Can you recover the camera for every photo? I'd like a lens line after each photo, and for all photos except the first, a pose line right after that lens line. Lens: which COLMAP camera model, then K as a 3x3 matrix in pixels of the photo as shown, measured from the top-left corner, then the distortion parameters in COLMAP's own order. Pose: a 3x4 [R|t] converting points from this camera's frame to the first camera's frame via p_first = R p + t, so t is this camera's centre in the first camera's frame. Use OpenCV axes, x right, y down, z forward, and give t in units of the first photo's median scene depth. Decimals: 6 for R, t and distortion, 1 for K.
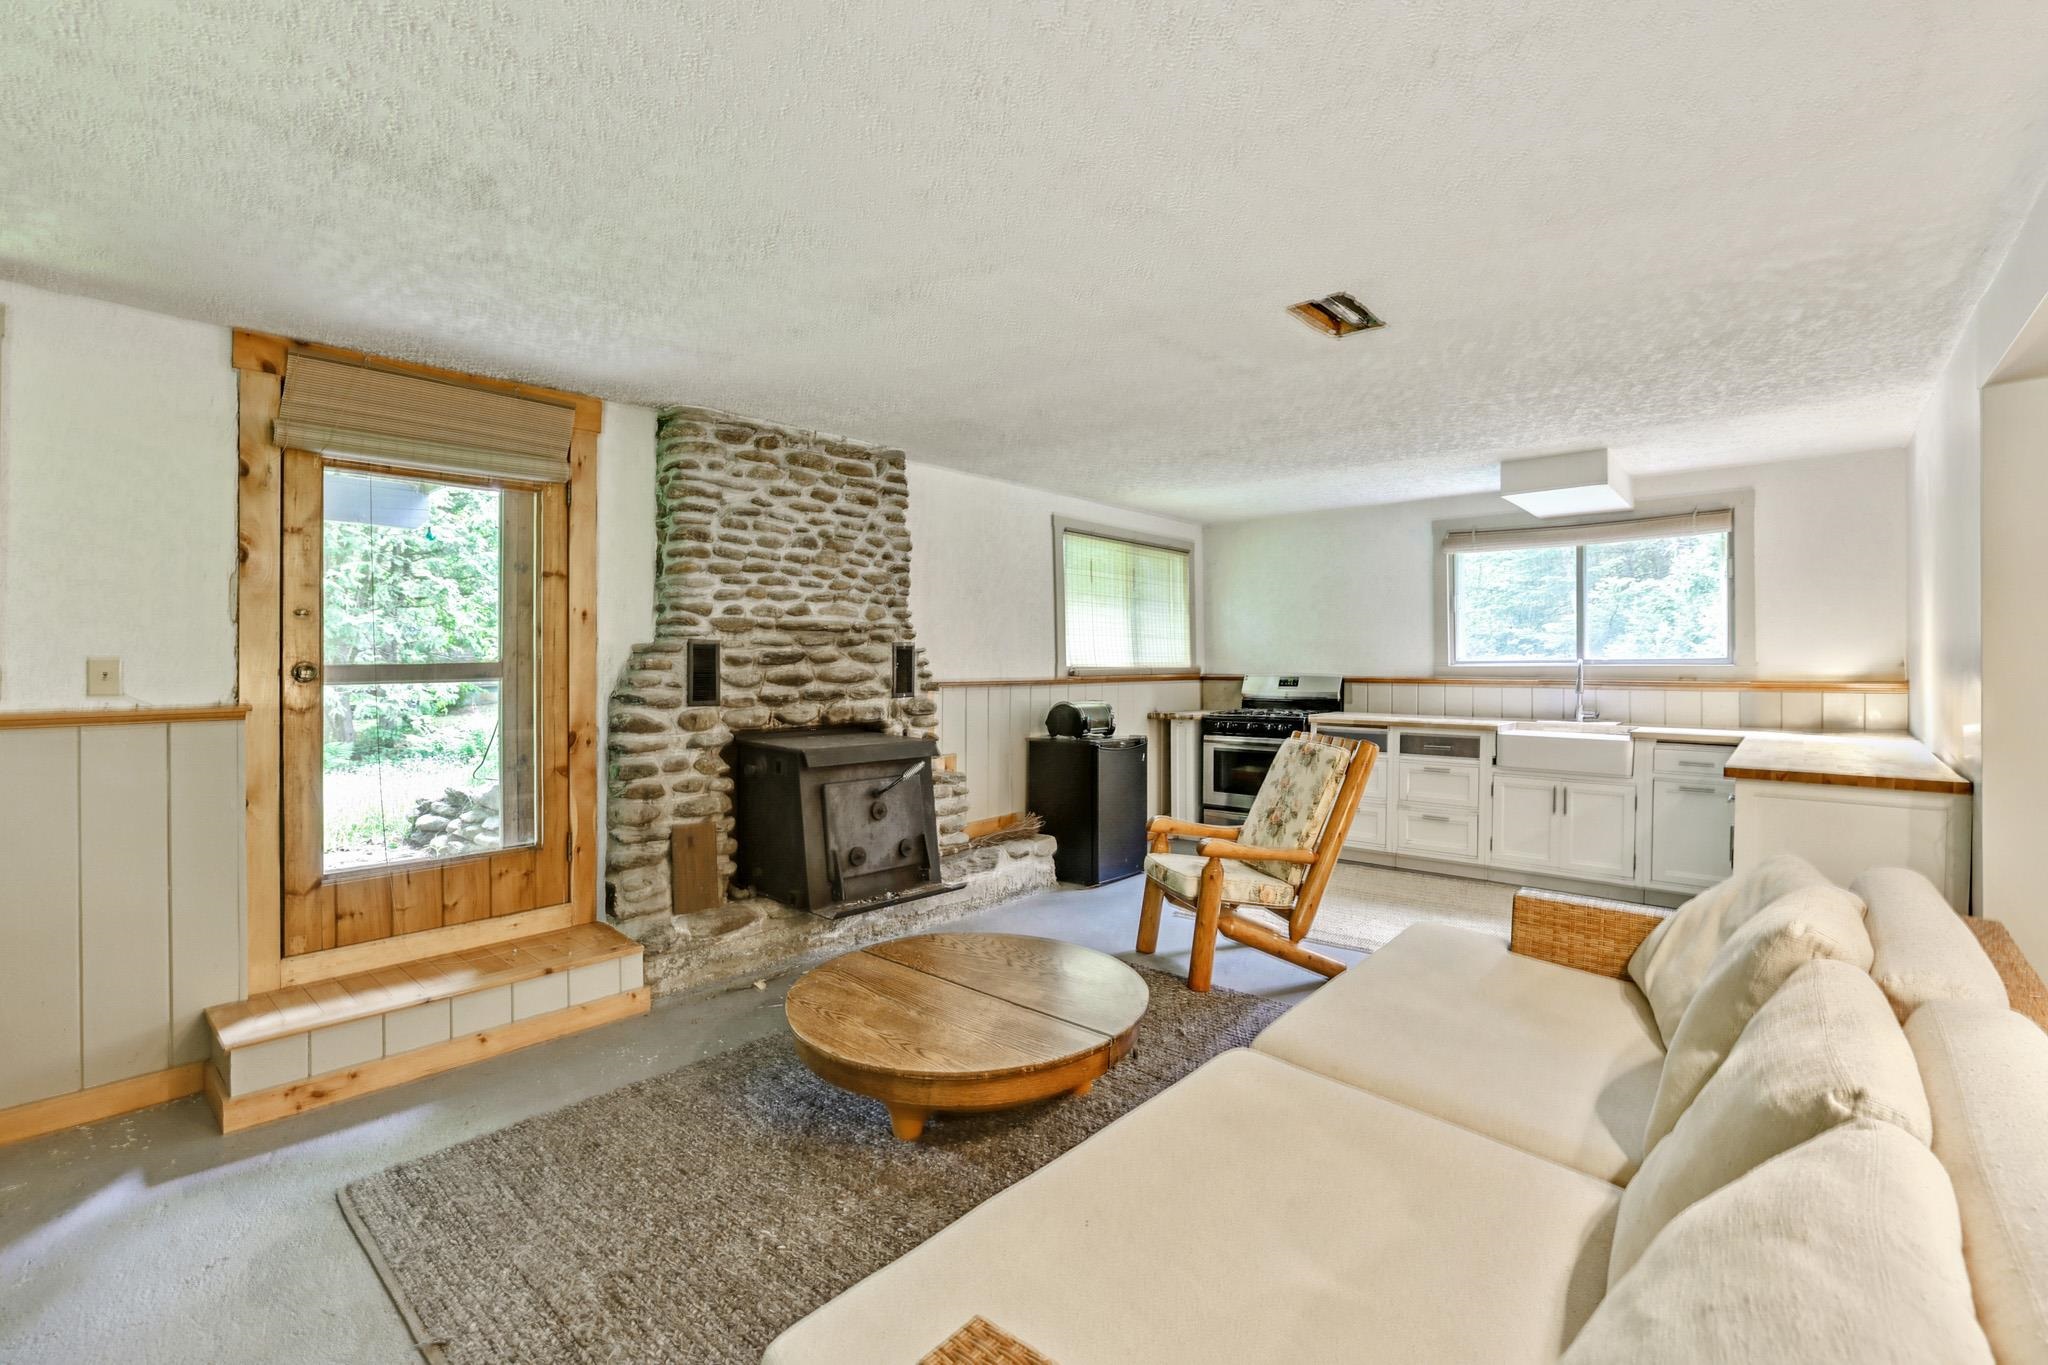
lens RADIAL K [[922.5, 0, 1013.1], [0, 922.5, 669.6], [0, 0, 1]] dist [-0.052781, 0.019197]
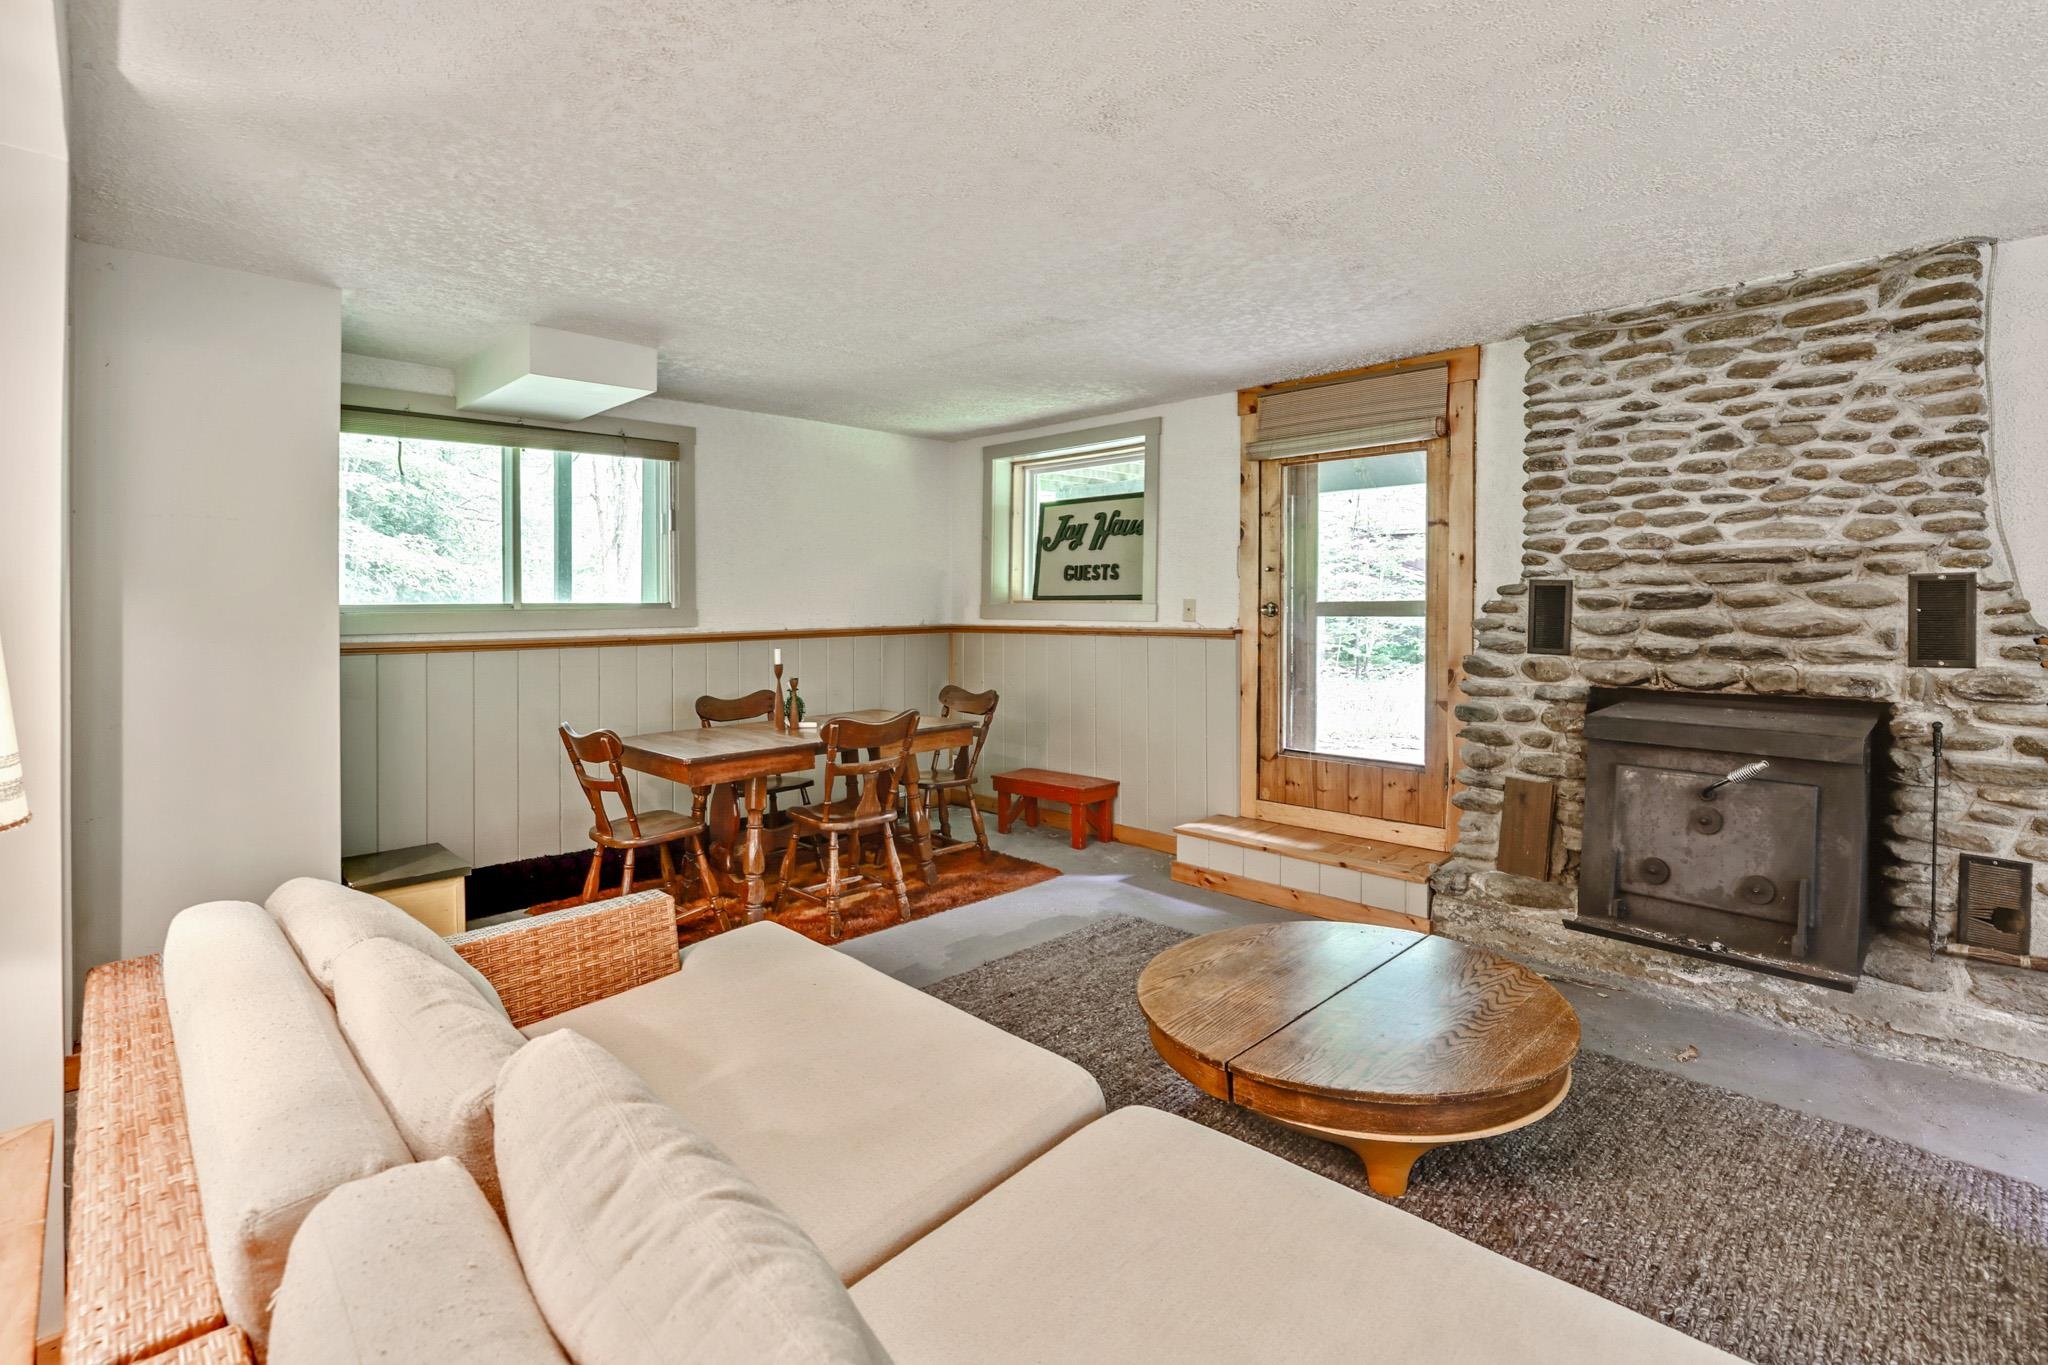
lens RADIAL K [[993.4, 0, 1070.5], [0, 993.4, 614.3], [0, 0, 1]] dist [-0.036409, 0.017166]
pose [[-0.060329, 0.017805, -0.998020, 0.613917], [-0.004915, 0.999823, 0.018134, -0.013016], [0.998166, 0.005999, -0.060231, 0.555730]]
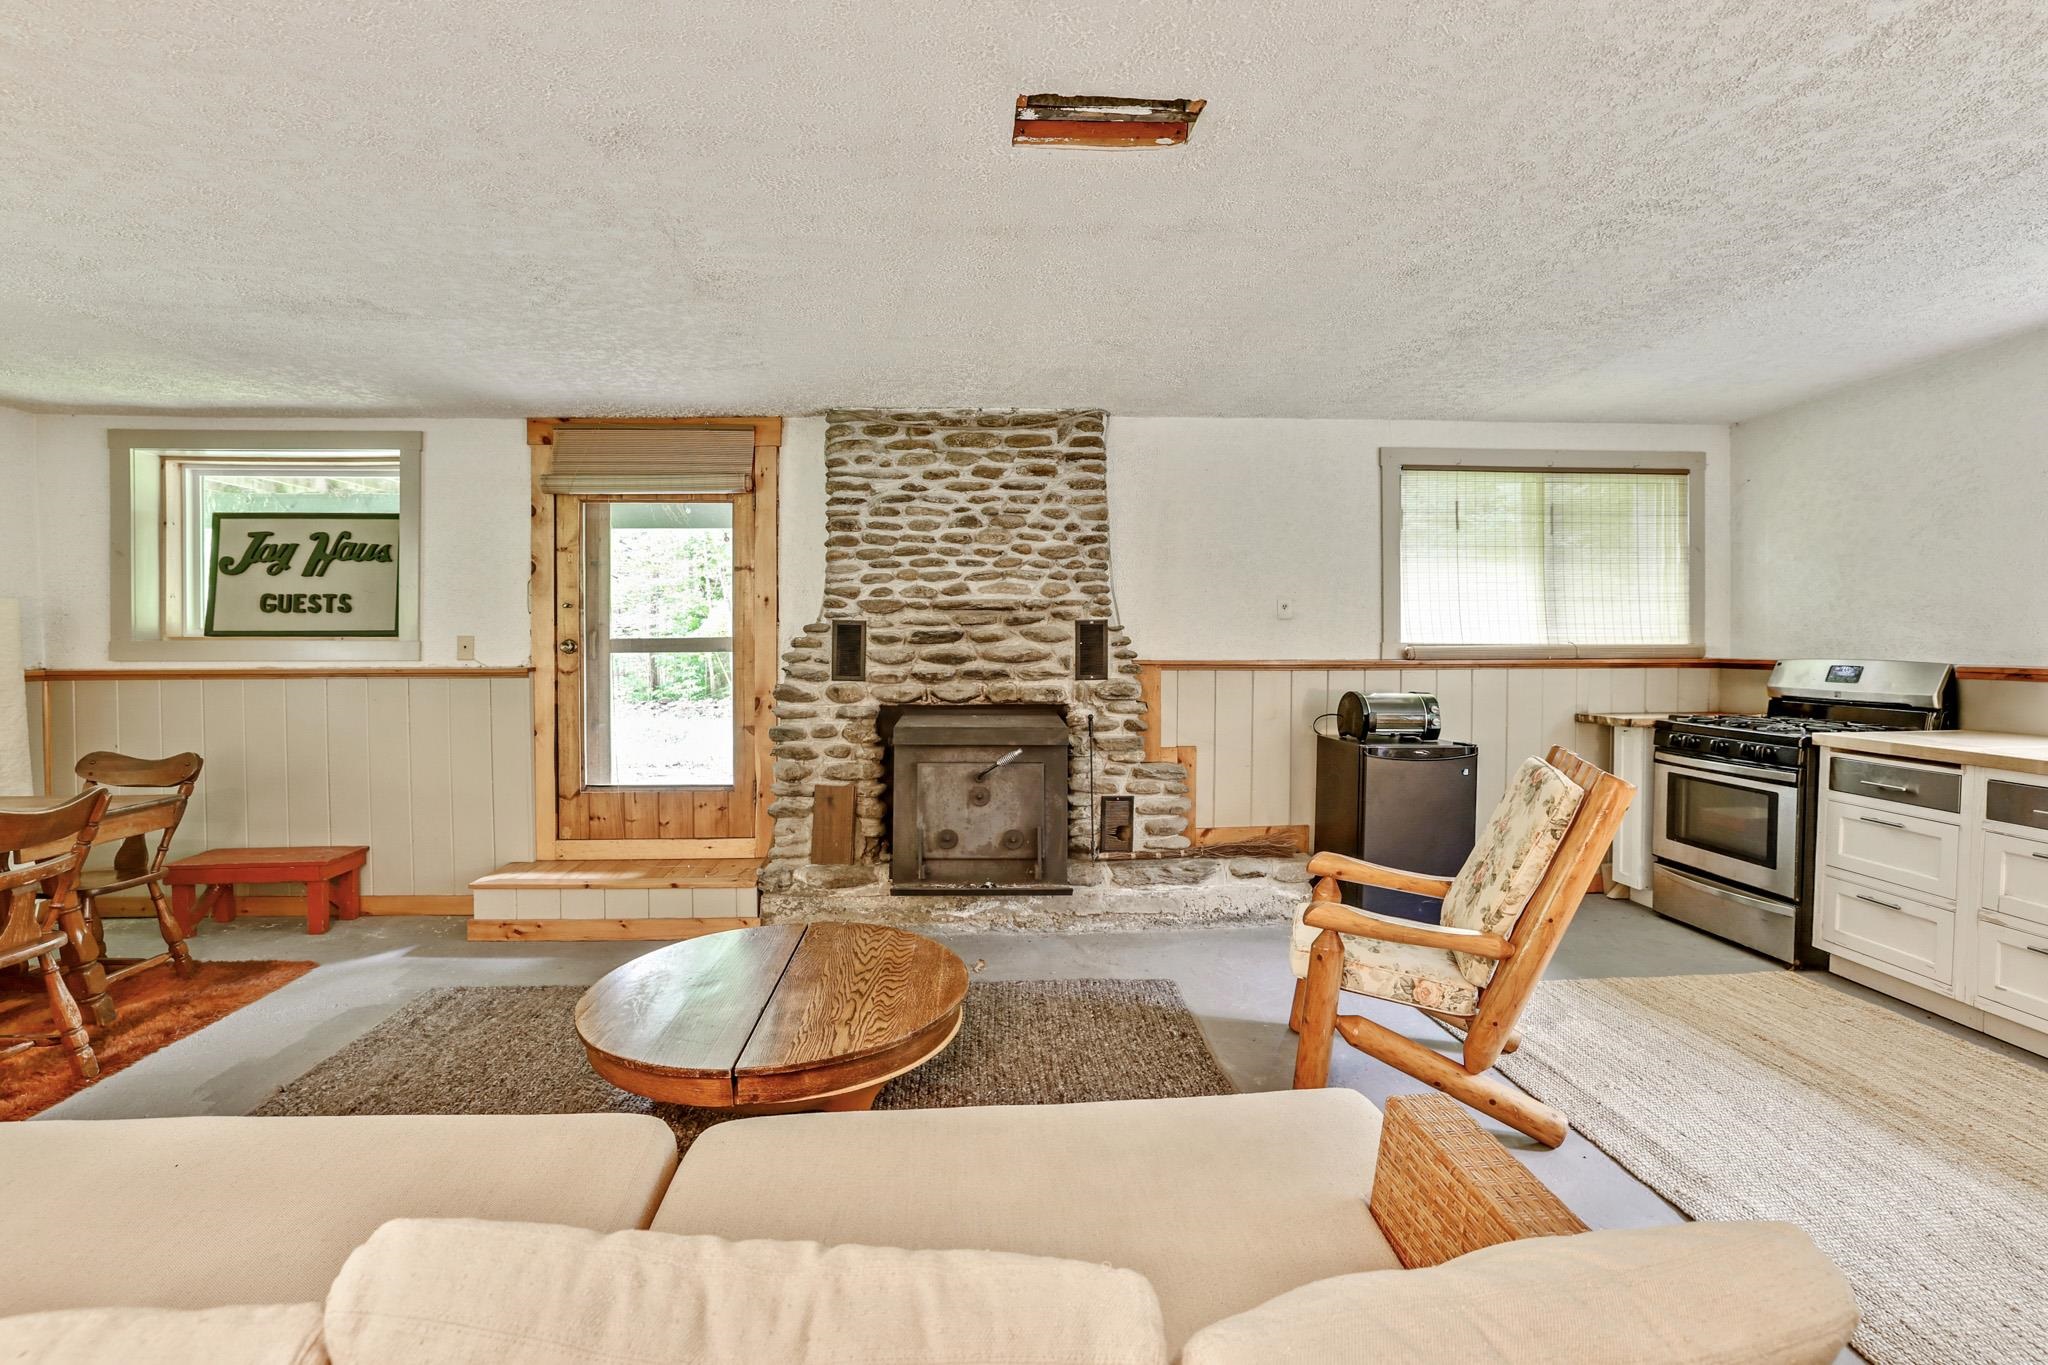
lens RADIAL K [[919.4, 0, 1048.3], [0, 919.4, 656.5], [0, 0, 1]] dist [-0.053140, 0.019227]
pose [[0.707636, 0.018681, -0.706330, 0.573552], [-0.007470, 0.999792, 0.018958, -0.010724], [0.706538, -0.008139, 0.707629, 0.367064]]
